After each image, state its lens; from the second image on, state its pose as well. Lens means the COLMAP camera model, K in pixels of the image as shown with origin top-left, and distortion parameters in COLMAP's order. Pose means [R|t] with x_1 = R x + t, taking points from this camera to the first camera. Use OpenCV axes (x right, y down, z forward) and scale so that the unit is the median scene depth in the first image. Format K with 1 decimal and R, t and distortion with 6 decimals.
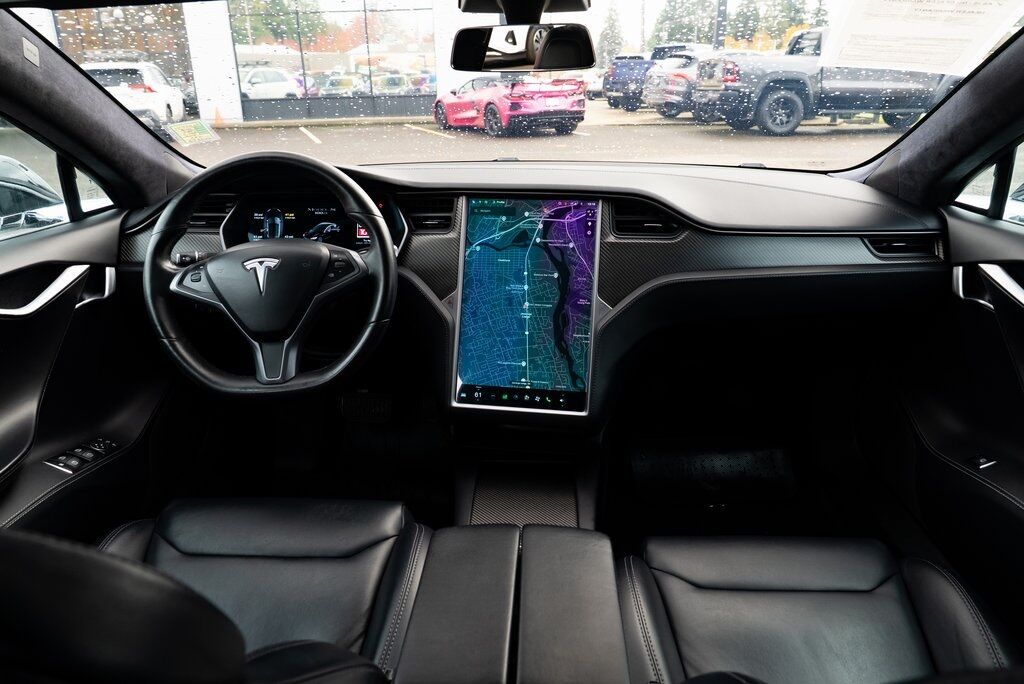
lens RADIAL K [[697.7, 0, 512.0], [0, 697.7, 342.0], [0, 0, 1]] dist [-0.035837, 0.024930]
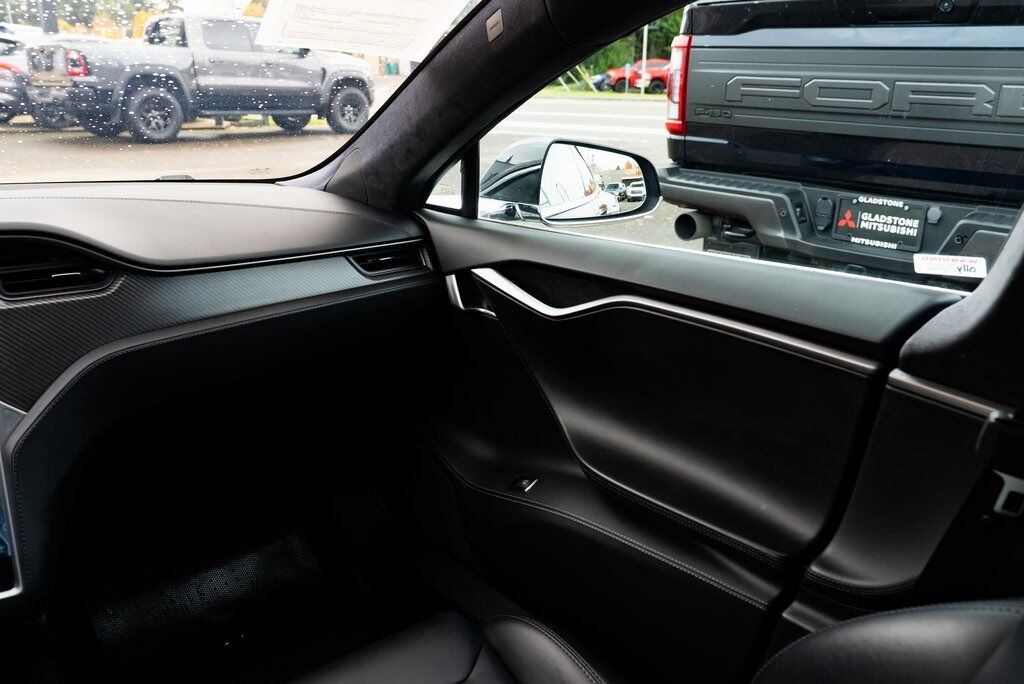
lens RADIAL K [[859.5, 0, 512.0], [0, 859.5, 342.0], [0, 0, 1]] dist [-0.011963, 0.016473]
pose [[0.737842, -0.178382, 0.650976, -0.024615], [0.218166, 0.975705, 0.020087, -0.029222], [-0.638744, 0.127200, 0.758832, 0.119666]]
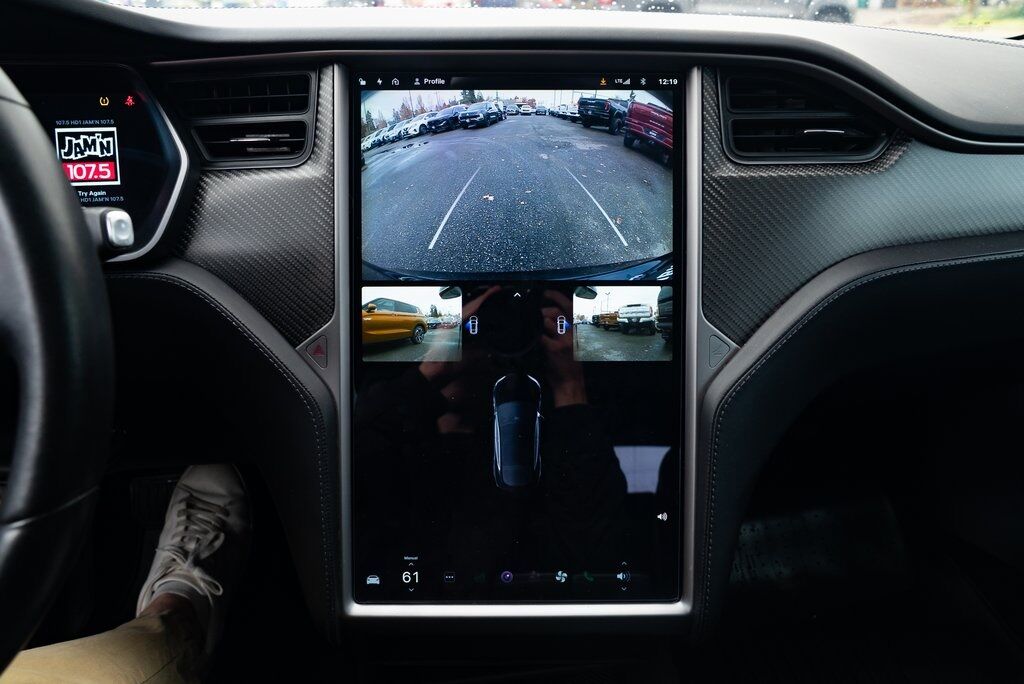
lens RADIAL K [[697.7, 0, 512.0], [0, 697.7, 342.0], [0, 0, 1]] dist [-0.035837, 0.024930]
pose [[0.983007, -0.069718, 0.169814, -0.049538], [0.055606, 0.994700, 0.086489, -0.088284], [-0.174943, -0.075577, 0.981674, 0.606504]]
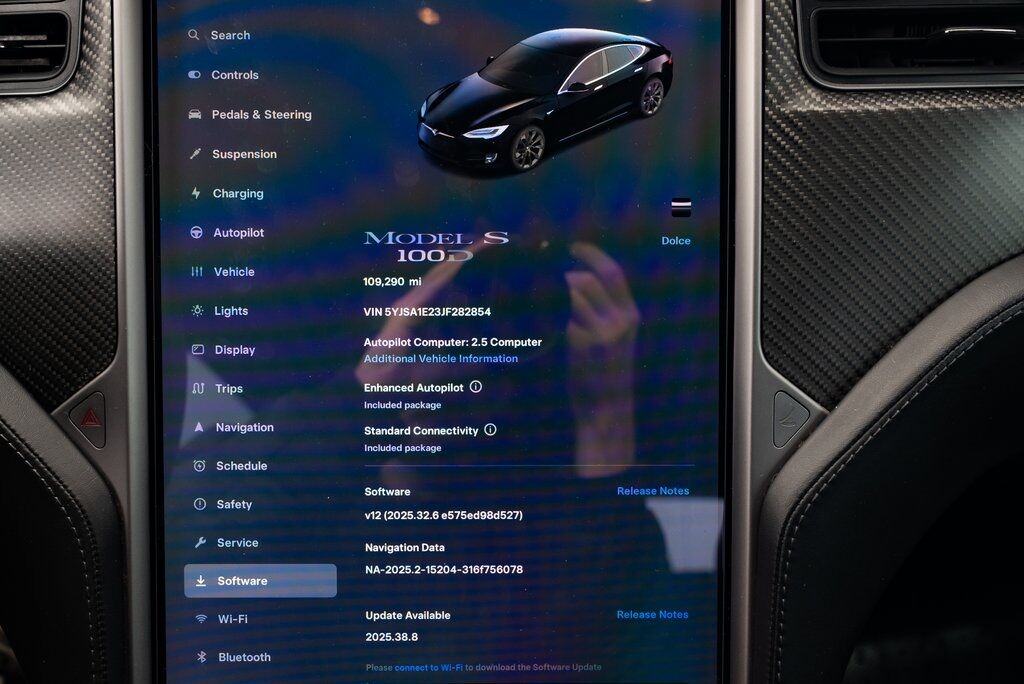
lens RADIAL K [[1025.1, 0, 512.0], [0, 1025.1, 342.0], [0, 0, 1]] dist [-0.001528, -0.009177]
pose [[0.983403, -0.071500, 0.166752, -0.011439], [0.055360, 0.993495, 0.099512, -0.104589], [-0.172782, -0.088629, 0.980964, 0.662615]]
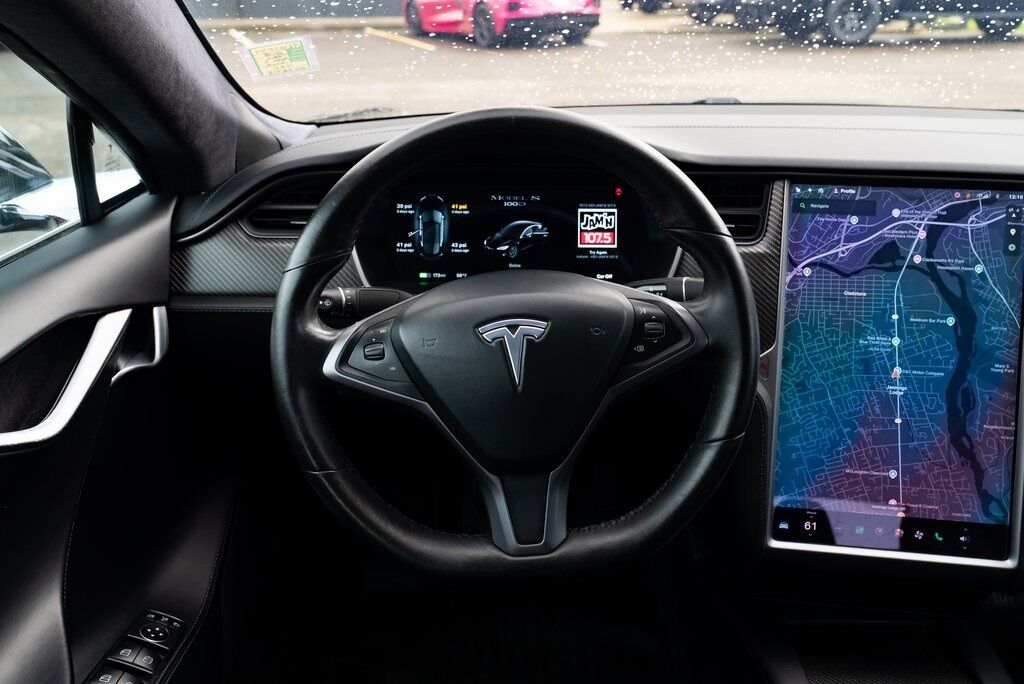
lens RADIAL K [[859.5, 0, 512.0], [0, 859.5, 342.0], [0, 0, 1]] dist [-0.011963, 0.016473]
pose [[0.999452, -0.003262, 0.032942, -0.318347], [0.001733, 0.998924, 0.046338, -0.110391], [-0.033058, -0.046255, 0.998383, 0.298527]]
